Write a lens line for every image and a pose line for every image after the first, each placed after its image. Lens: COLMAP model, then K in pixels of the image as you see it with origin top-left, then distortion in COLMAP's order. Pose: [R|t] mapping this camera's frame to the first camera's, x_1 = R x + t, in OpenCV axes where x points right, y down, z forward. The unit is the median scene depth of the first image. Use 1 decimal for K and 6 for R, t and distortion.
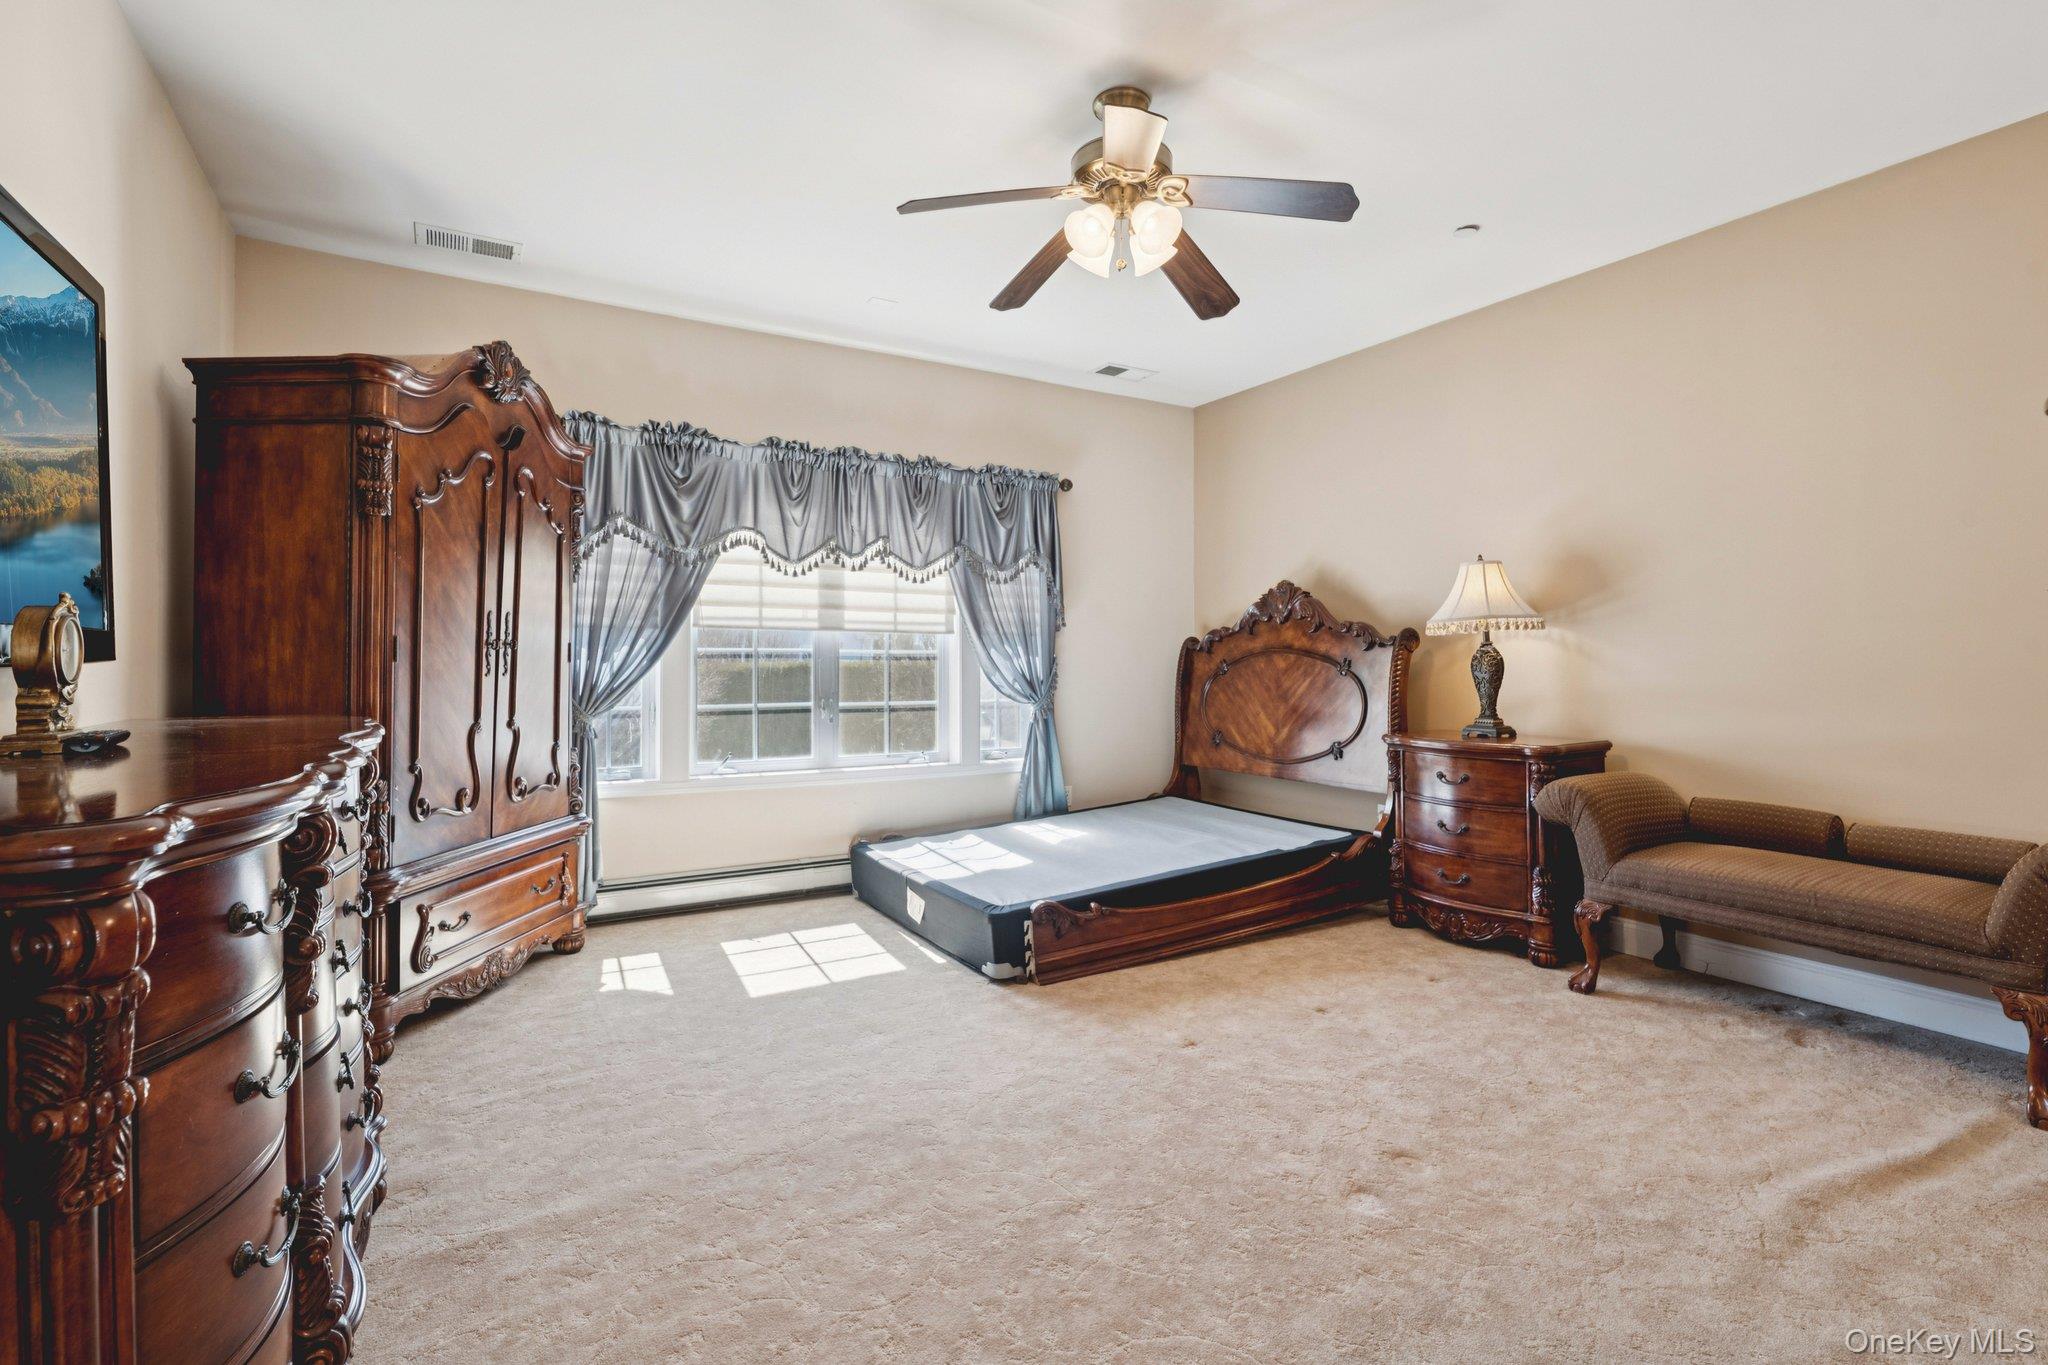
lens RADIAL K [[952.3, 0, 1024.1], [0, 952.3, 655.0], [0, 0, 1]] dist [0.002664, 0.000324]
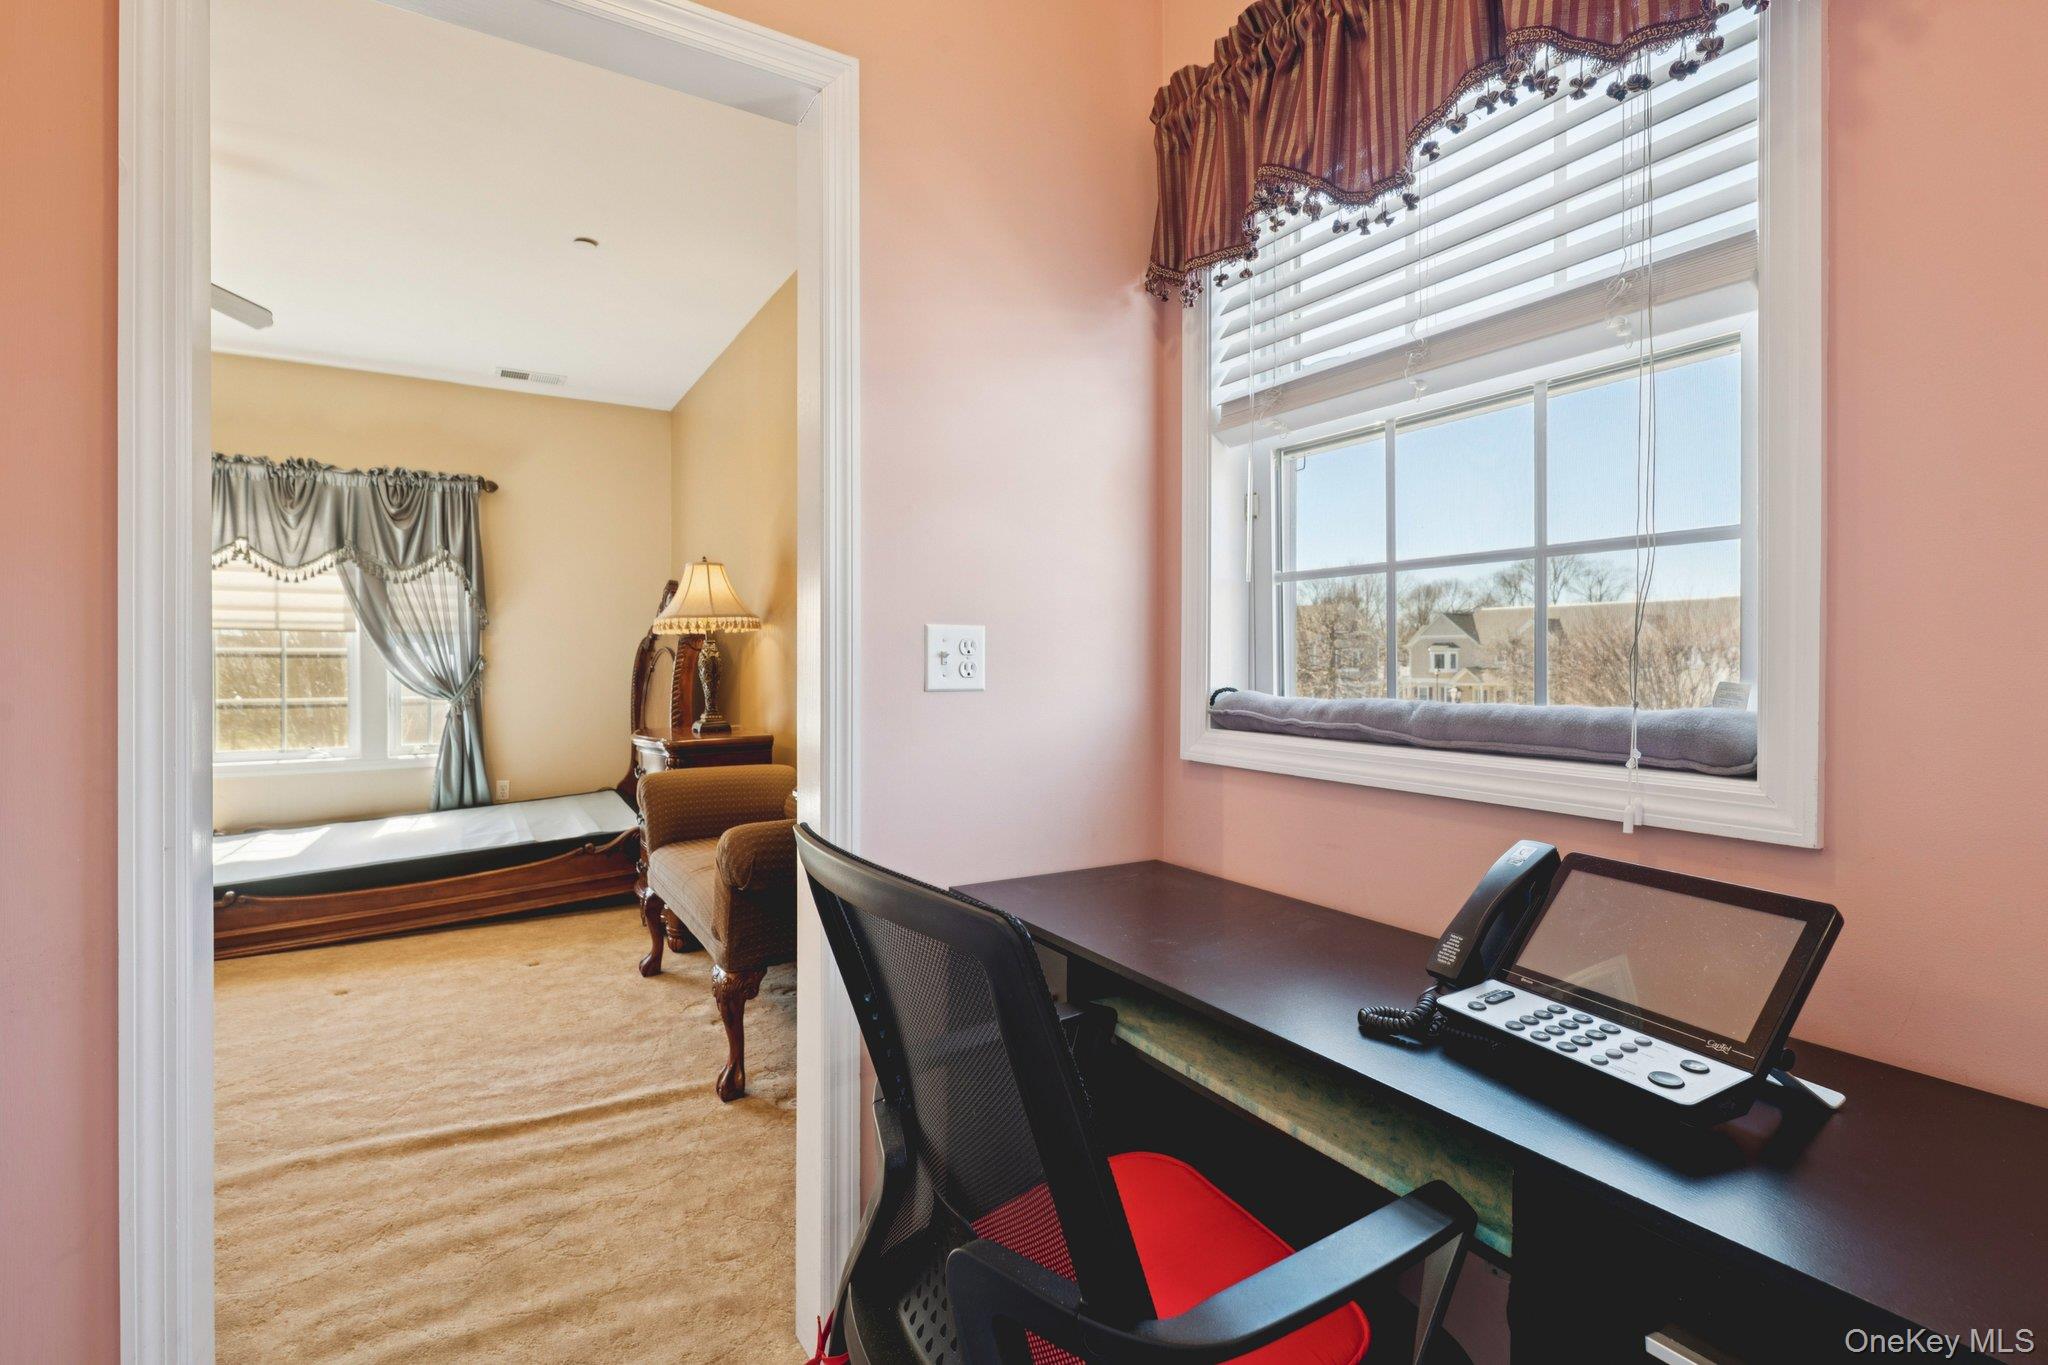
lens RADIAL K [[945.1, 0, 1026.6], [0, 945.1, 669.6], [0, 0, 1]] dist [0.001452, 0.000012]
pose [[0.999925, 0.001268, 0.012190, 0.705936], [-0.001491, 0.999832, 0.018260, -0.001841], [-0.012165, -0.018277, 0.999759, -0.029724]]
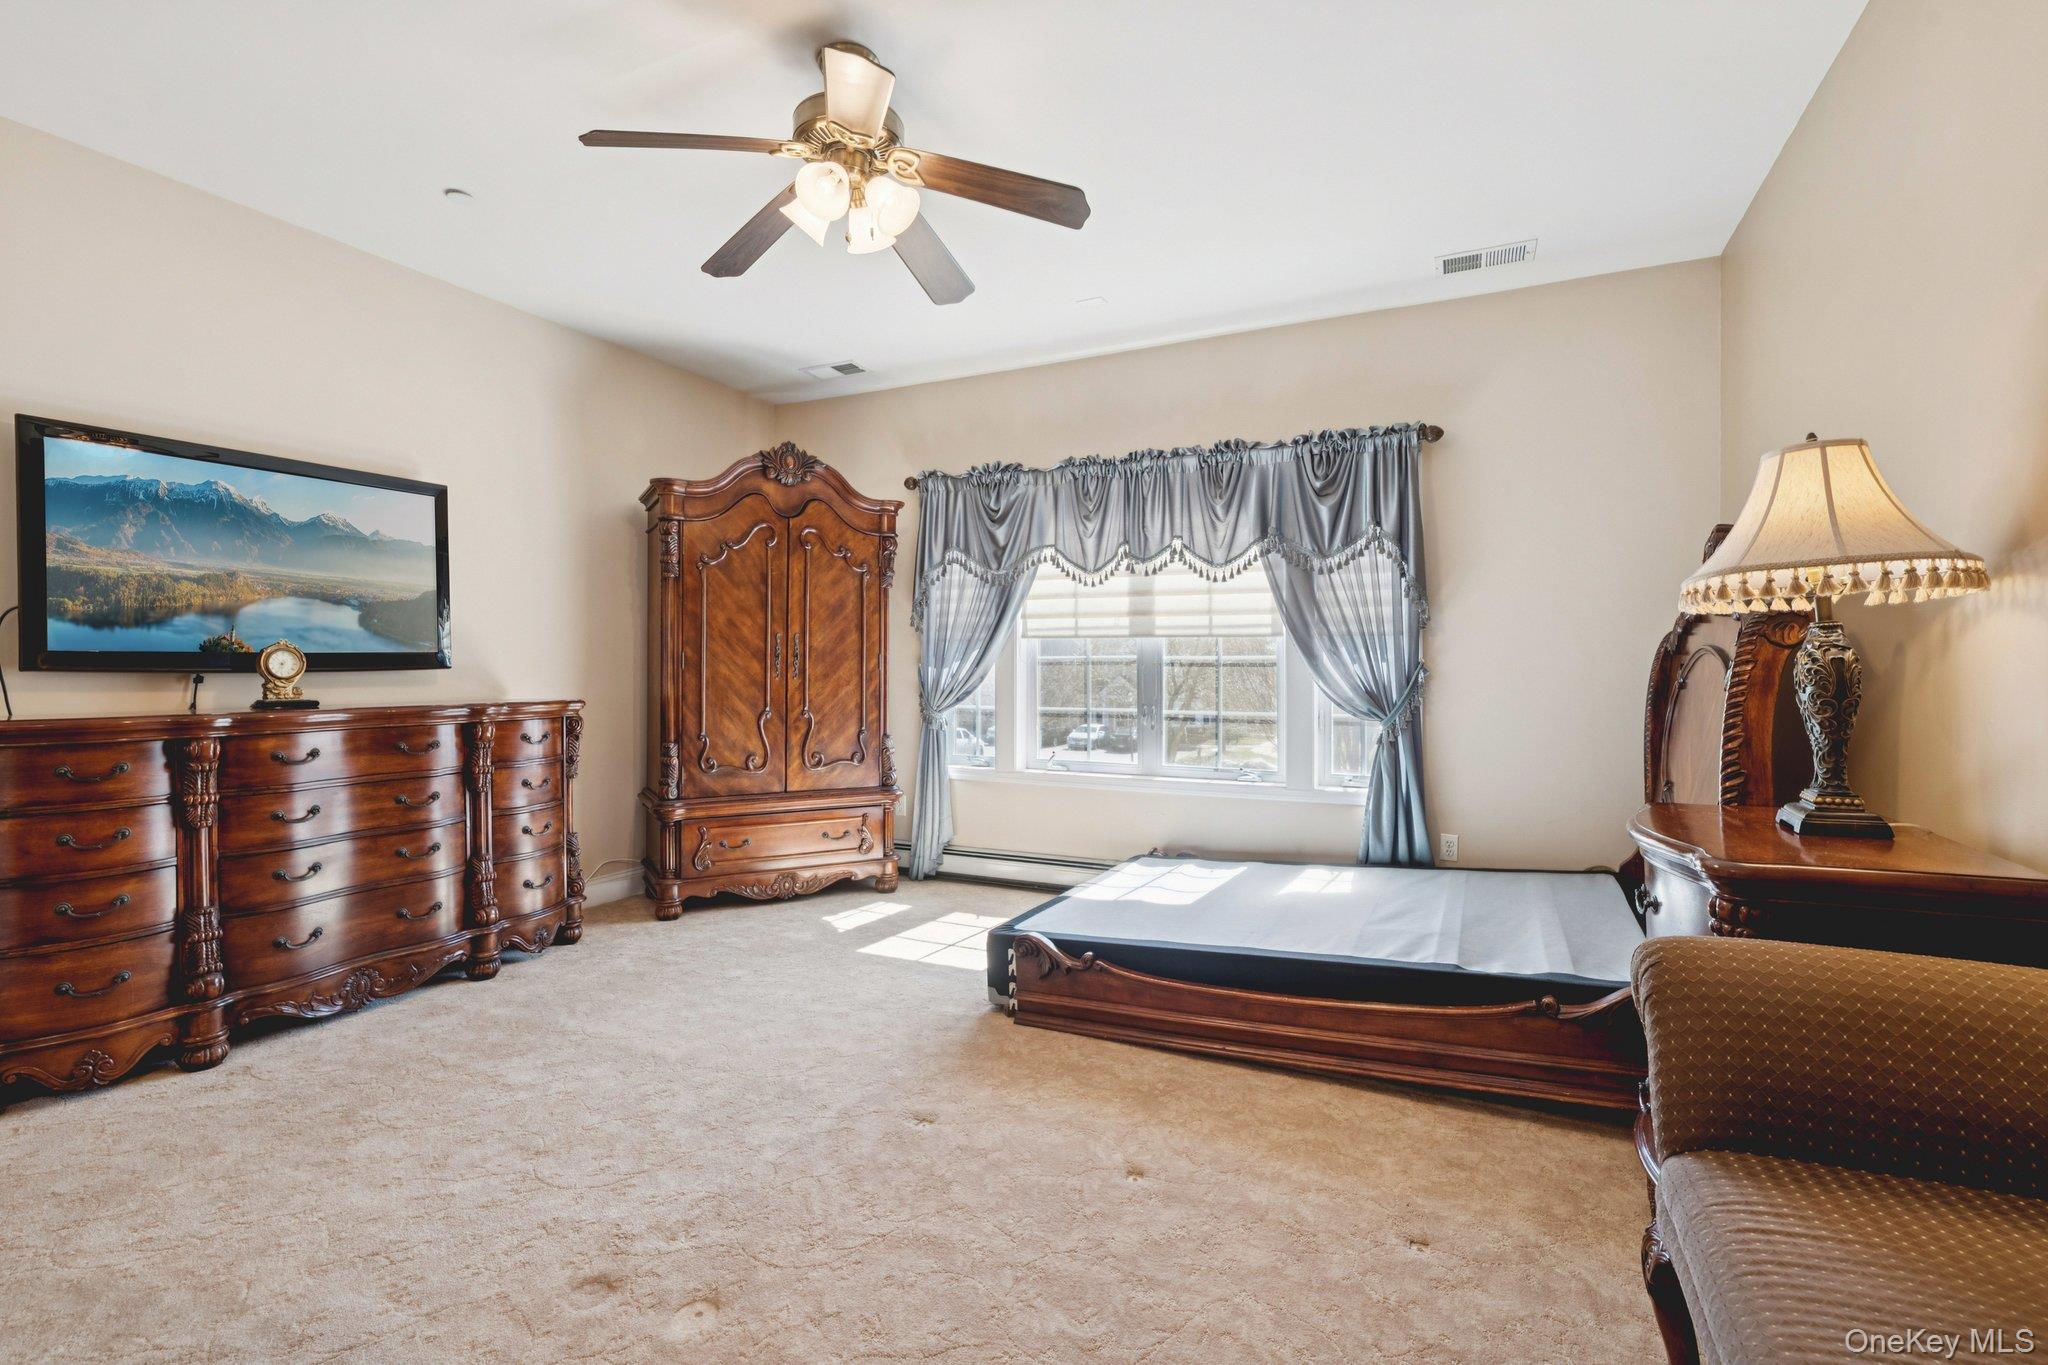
lens RADIAL K [[922.0, 0, 1023.0], [0, 922.0, 669.0], [0, 0, 1]] dist [-0.002618, -0.000584]
pose [[0.546697, 0.000217, -0.837331, 0.553771], [0.006052, 0.999973, 0.004210, 0.002670], [0.837309, -0.007369, 0.546680, 0.382242]]
